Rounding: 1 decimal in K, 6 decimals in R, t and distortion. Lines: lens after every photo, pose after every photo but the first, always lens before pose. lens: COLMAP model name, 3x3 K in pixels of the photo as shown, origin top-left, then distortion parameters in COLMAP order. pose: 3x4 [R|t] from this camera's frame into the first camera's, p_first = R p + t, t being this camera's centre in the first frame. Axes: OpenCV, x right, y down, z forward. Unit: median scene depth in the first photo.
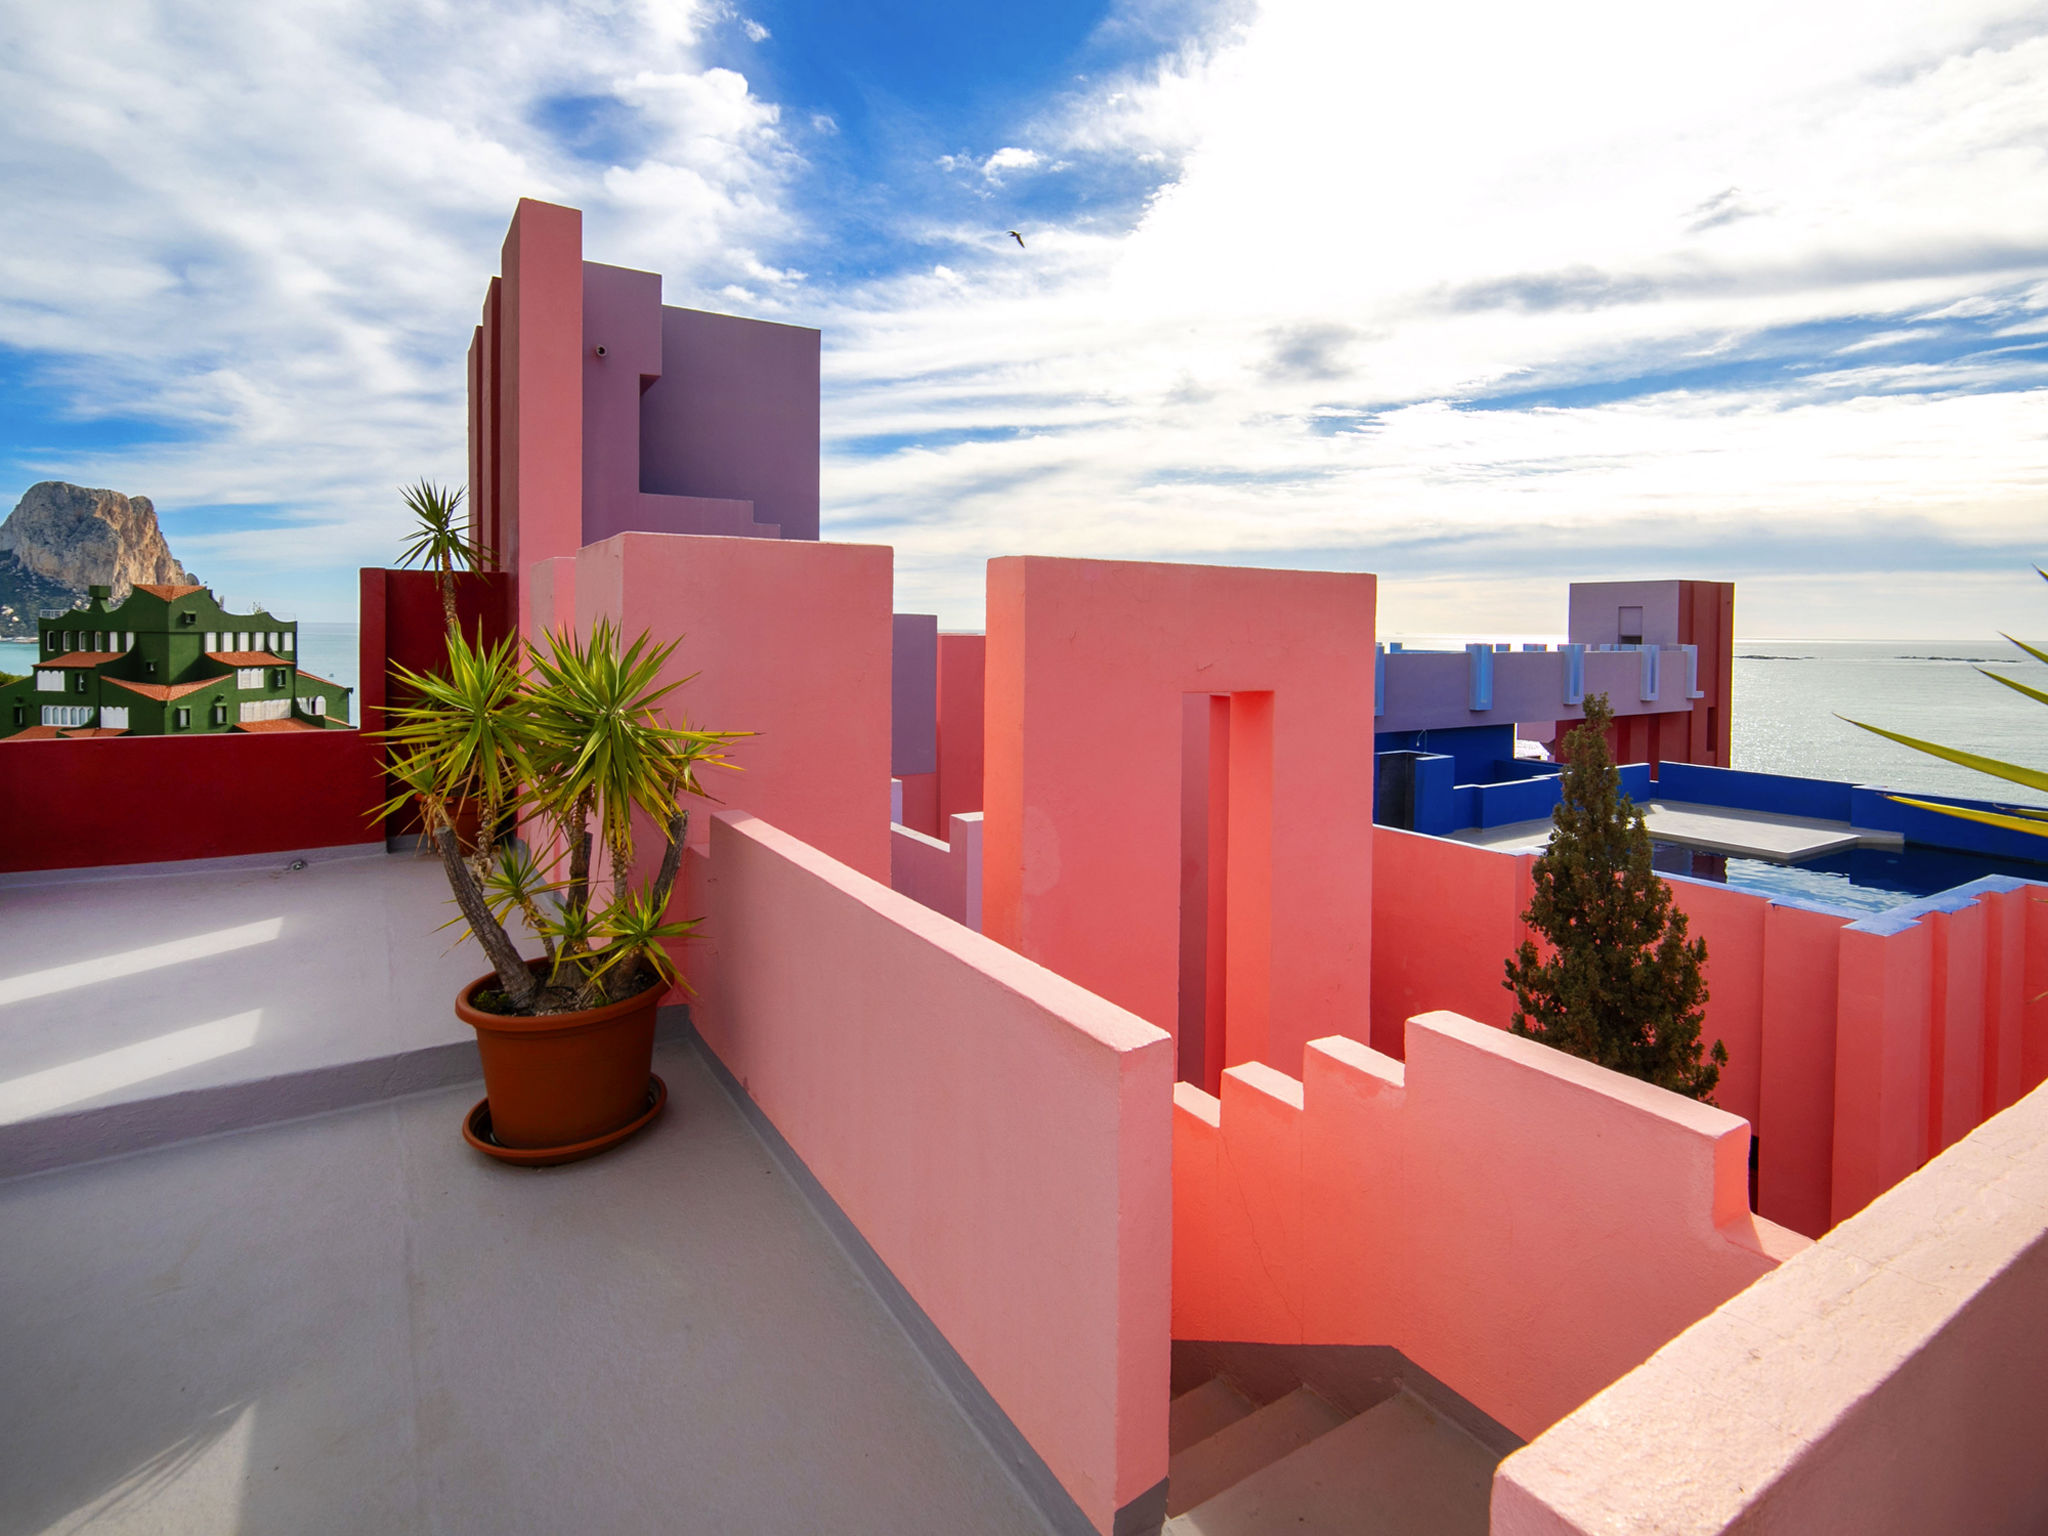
lens RADIAL K [[862.1, 0, 972.6], [0, 862.1, 772.0], [0, 0, 1]] dist [0.001511, -0.005438]
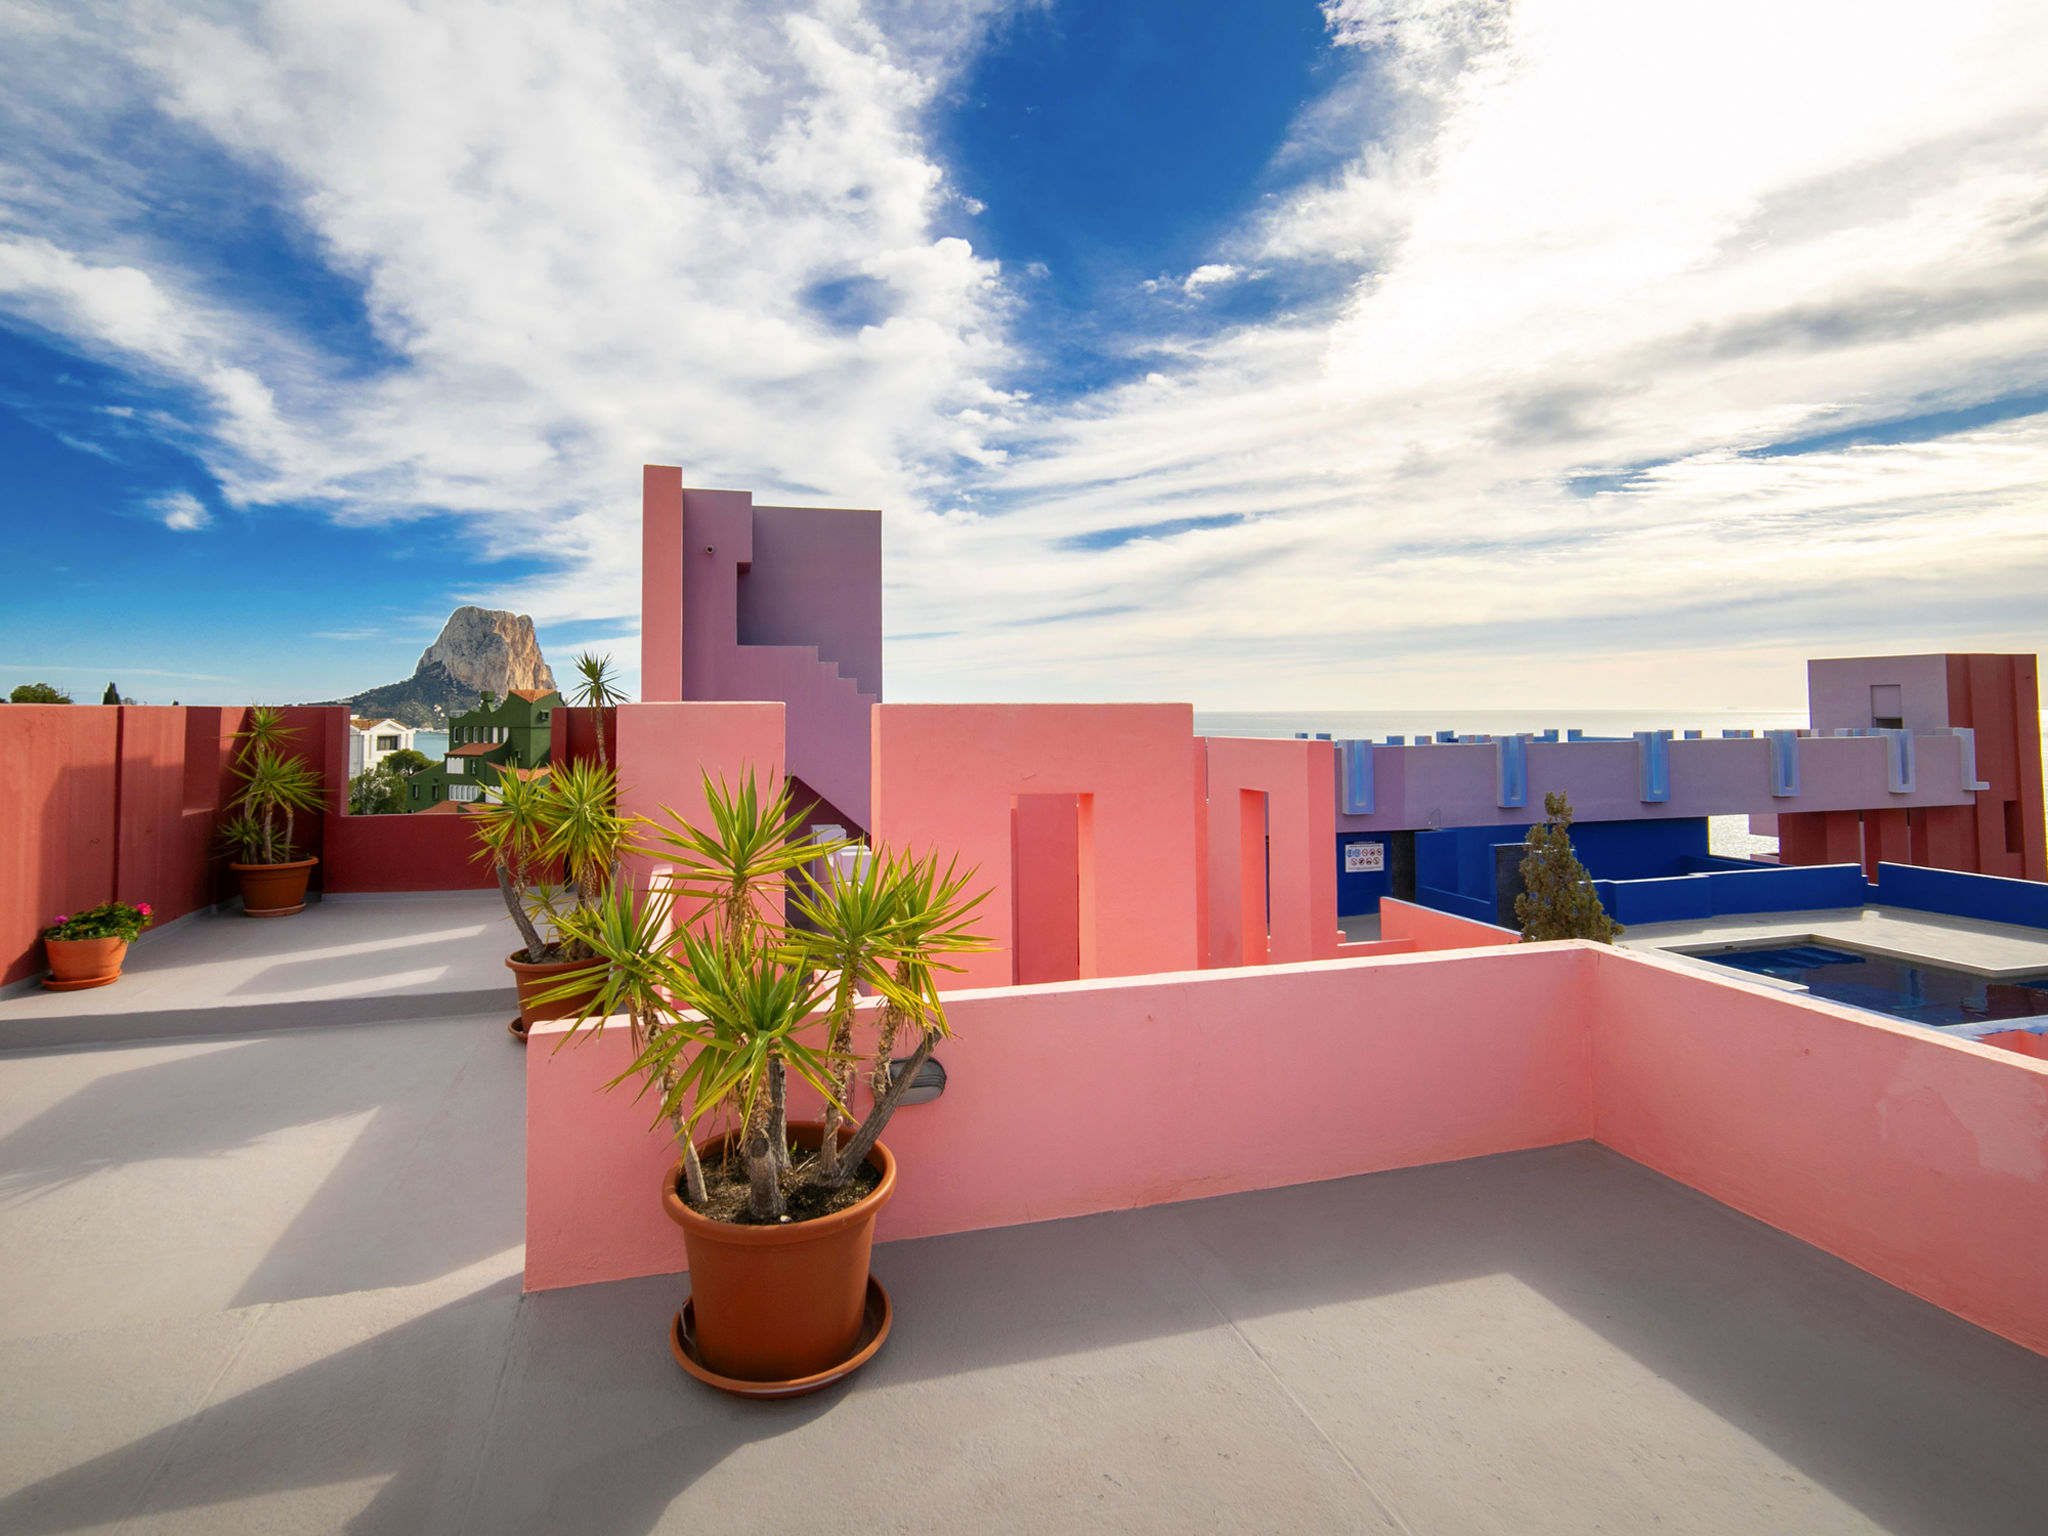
lens RADIAL K [[927.9, 0, 1024.0], [0, 927.9, 768.0], [0, 0, 1]] dist [-0.002099, 0.000380]
pose [[0.961438, -0.000939, -0.275022, 0.119888], [-0.025994, 0.995207, -0.094270, 0.001270], [0.273792, 0.097784, 0.956805, -0.075168]]
